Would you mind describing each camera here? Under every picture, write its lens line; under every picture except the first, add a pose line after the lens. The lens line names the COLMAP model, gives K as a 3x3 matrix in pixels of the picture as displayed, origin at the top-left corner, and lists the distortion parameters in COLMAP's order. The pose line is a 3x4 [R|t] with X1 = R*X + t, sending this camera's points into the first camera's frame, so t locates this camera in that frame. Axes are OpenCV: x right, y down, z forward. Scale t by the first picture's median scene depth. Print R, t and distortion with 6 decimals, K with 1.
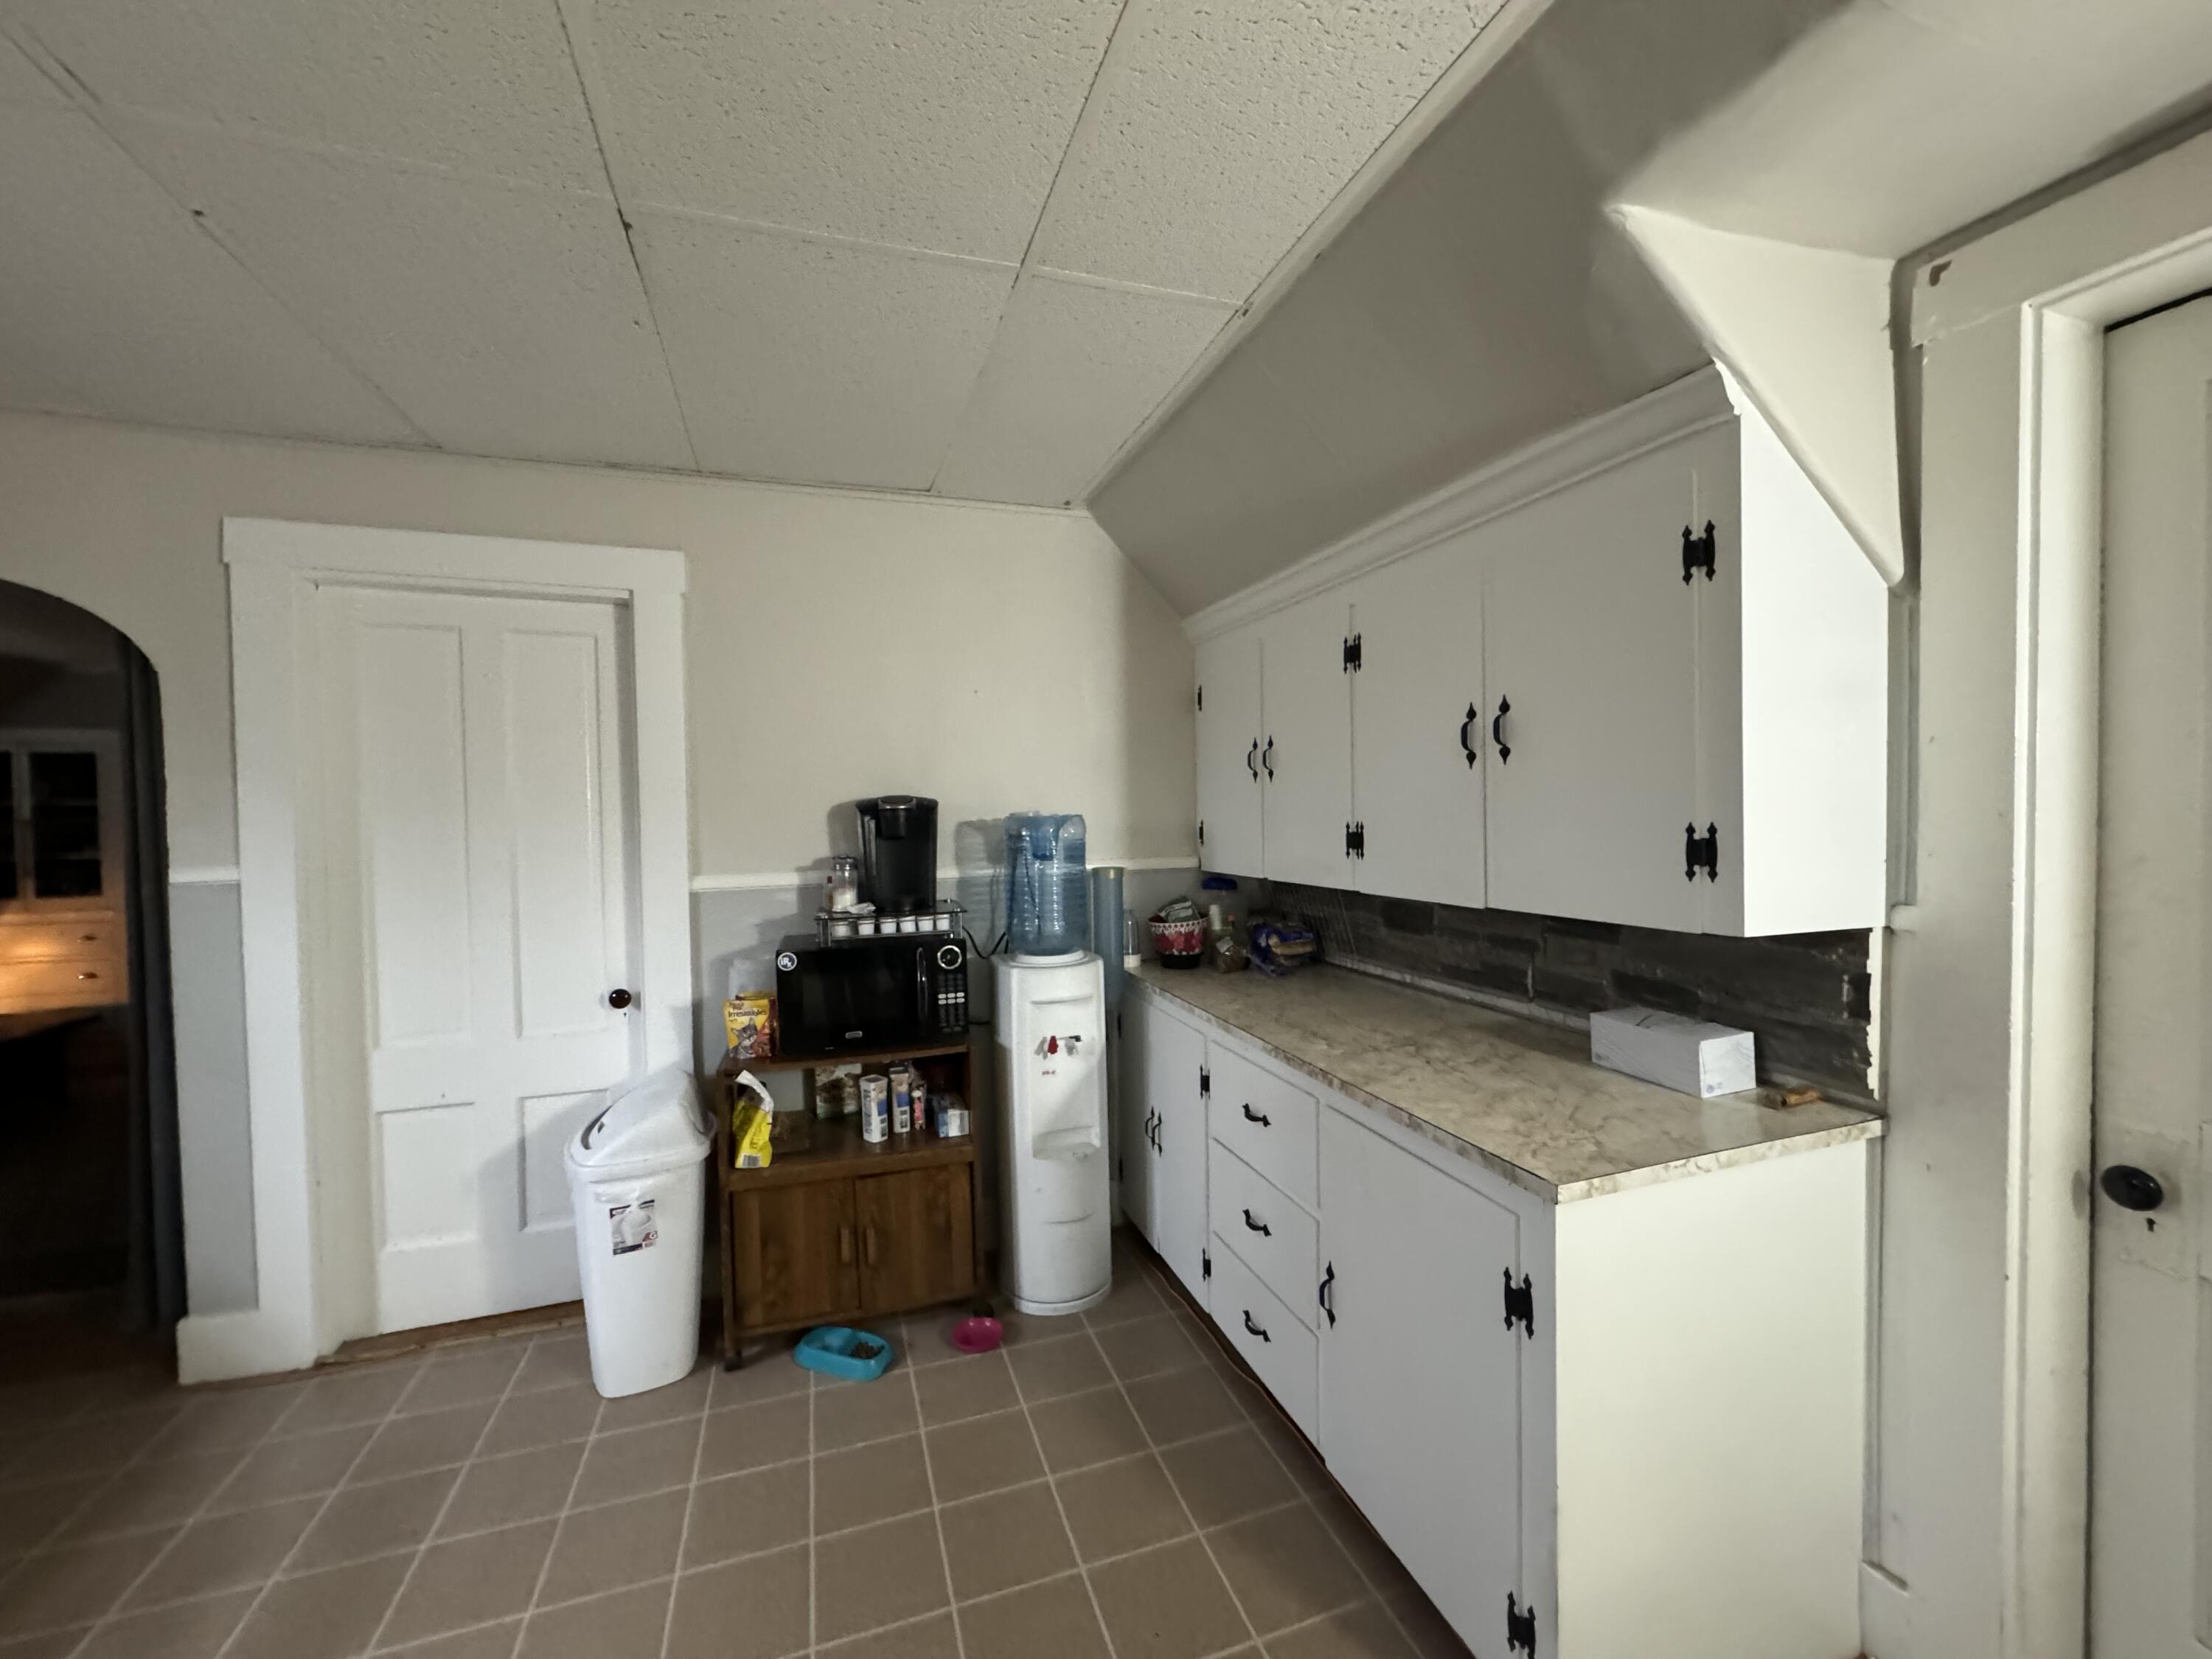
lens RADIAL K [[881.6, 0, 1100.9], [0, 881.6, 827.4], [0, 0, 1]] dist [-0.002386, 0.001144]
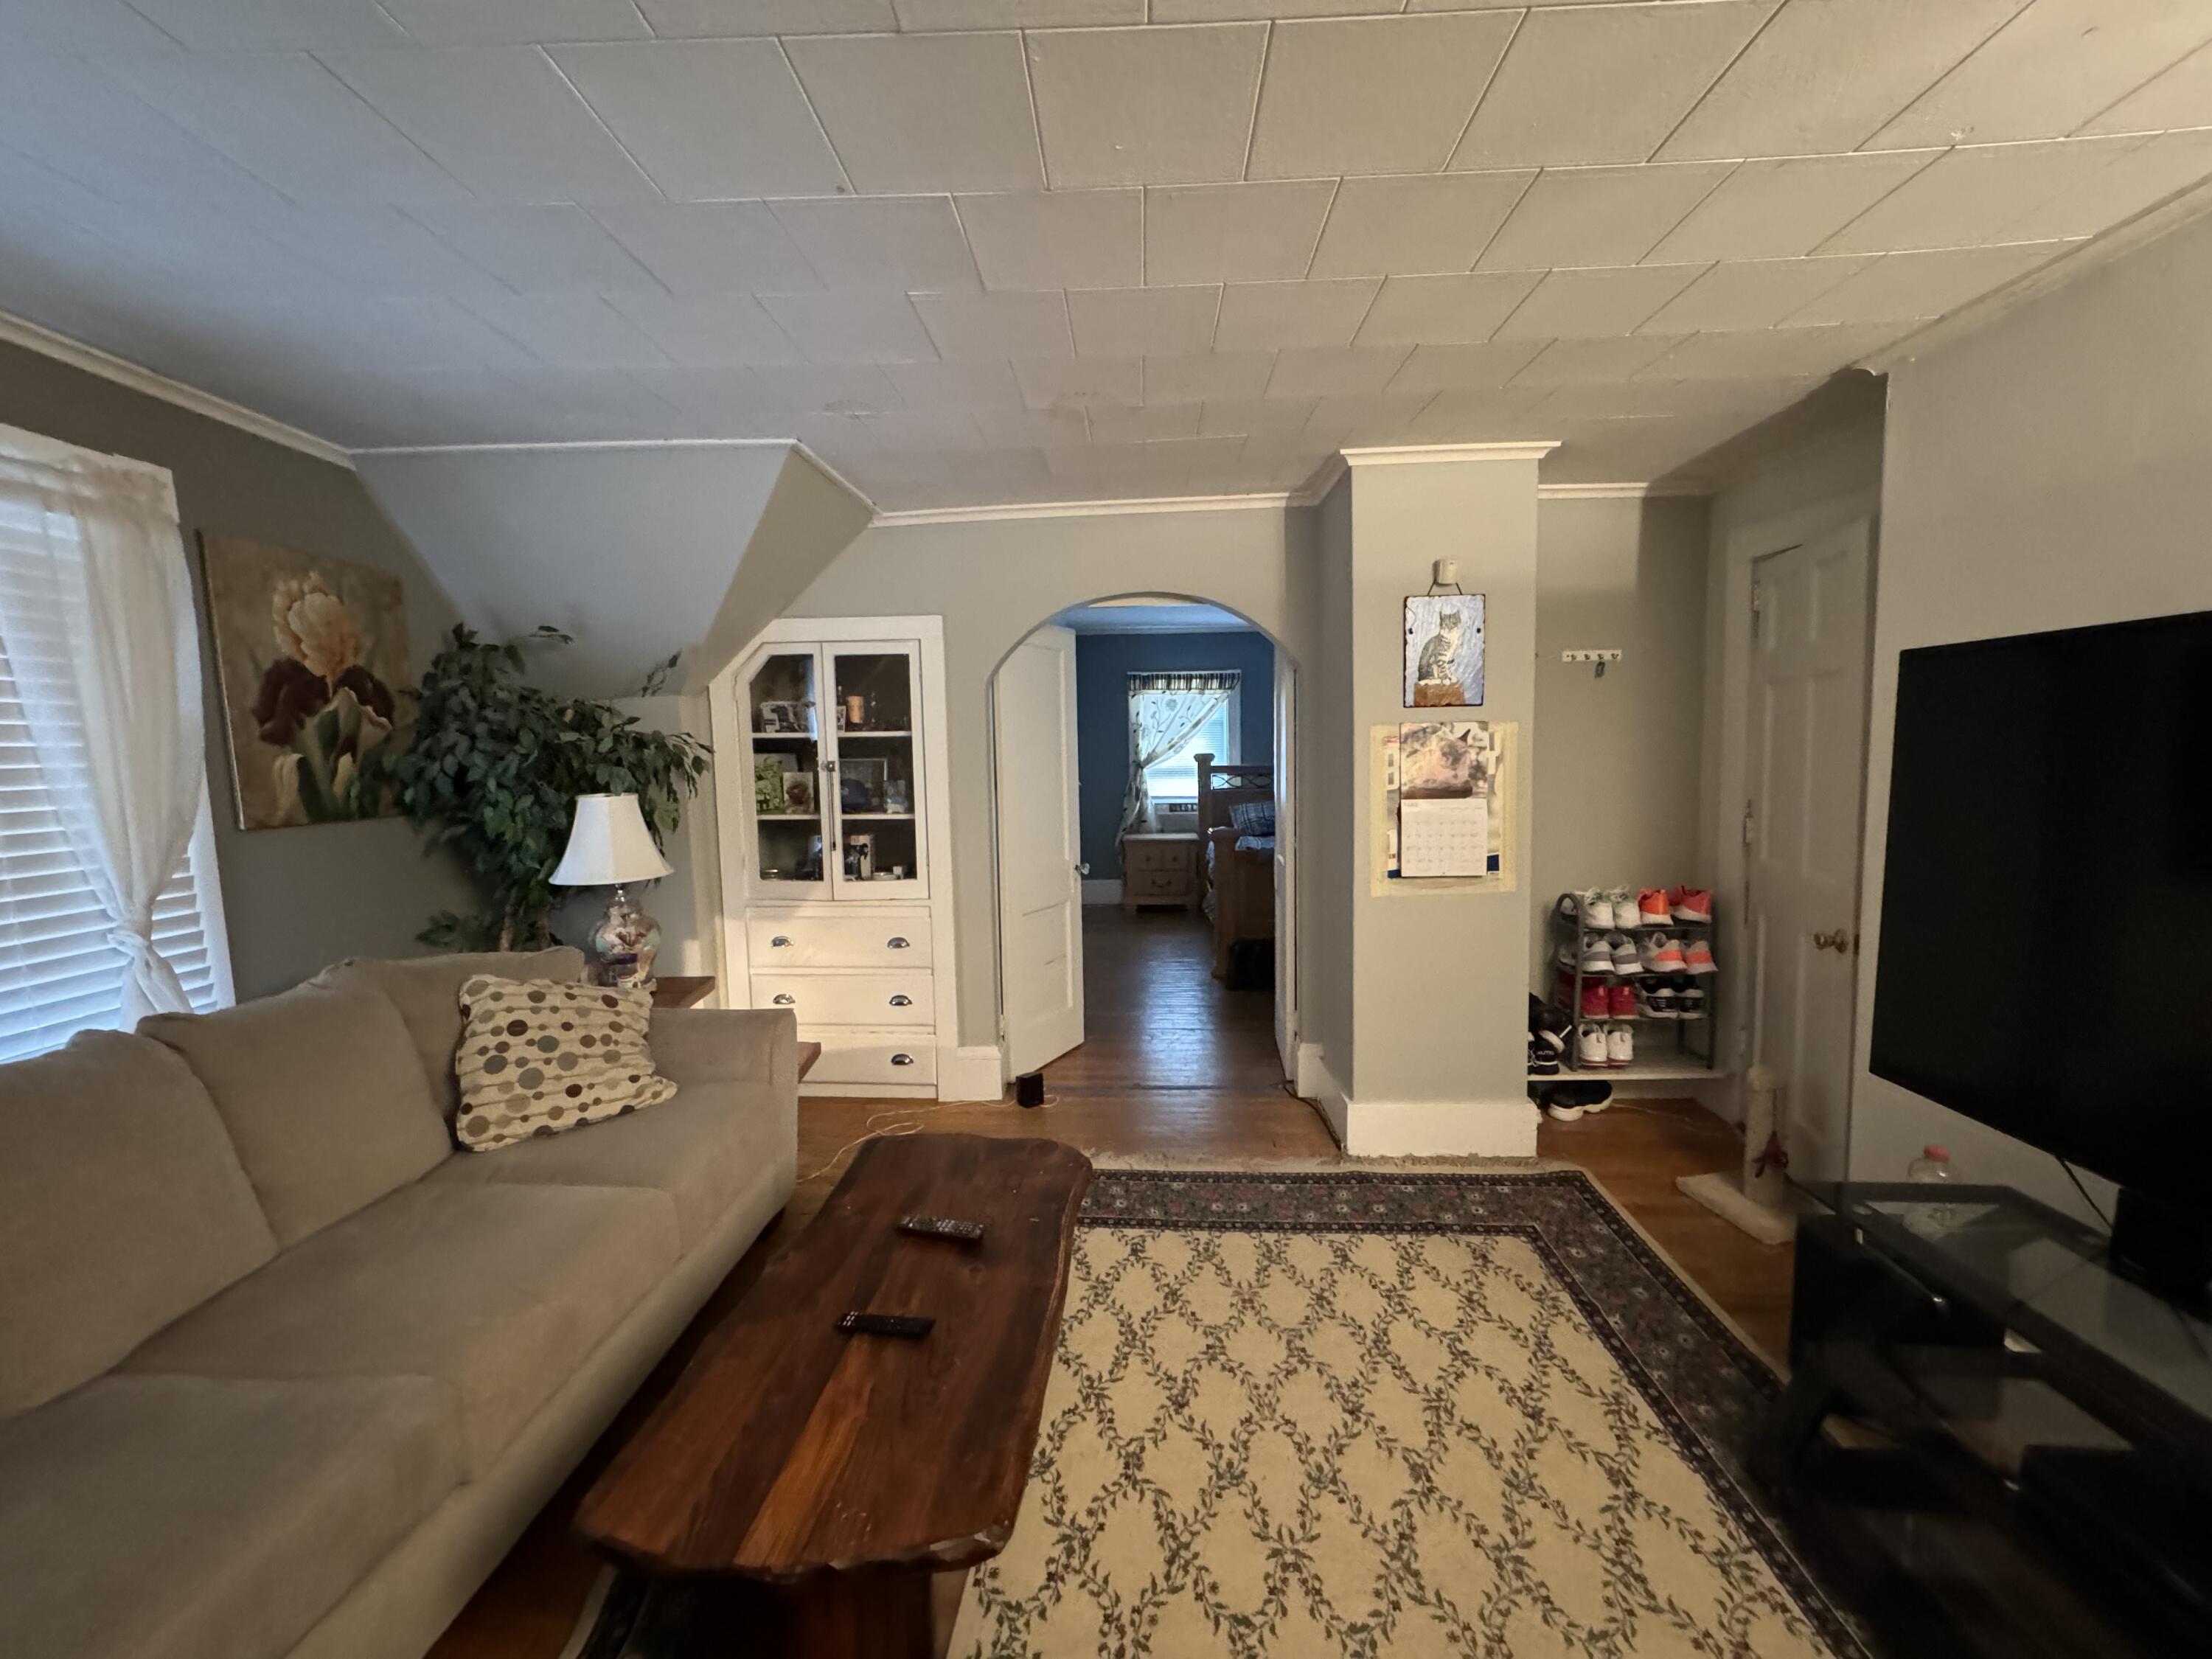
lens RADIAL K [[881.6, 0, 1105.8], [0, 881.6, 826.9], [0, 0, 1]] dist [-0.002386, 0.001144]
pose [[0.935867, 0.023858, -0.351545, -1.489946], [-0.000367, 0.997770, 0.066739, -0.006036], [0.352353, -0.062329, 0.933789, 0.861363]]
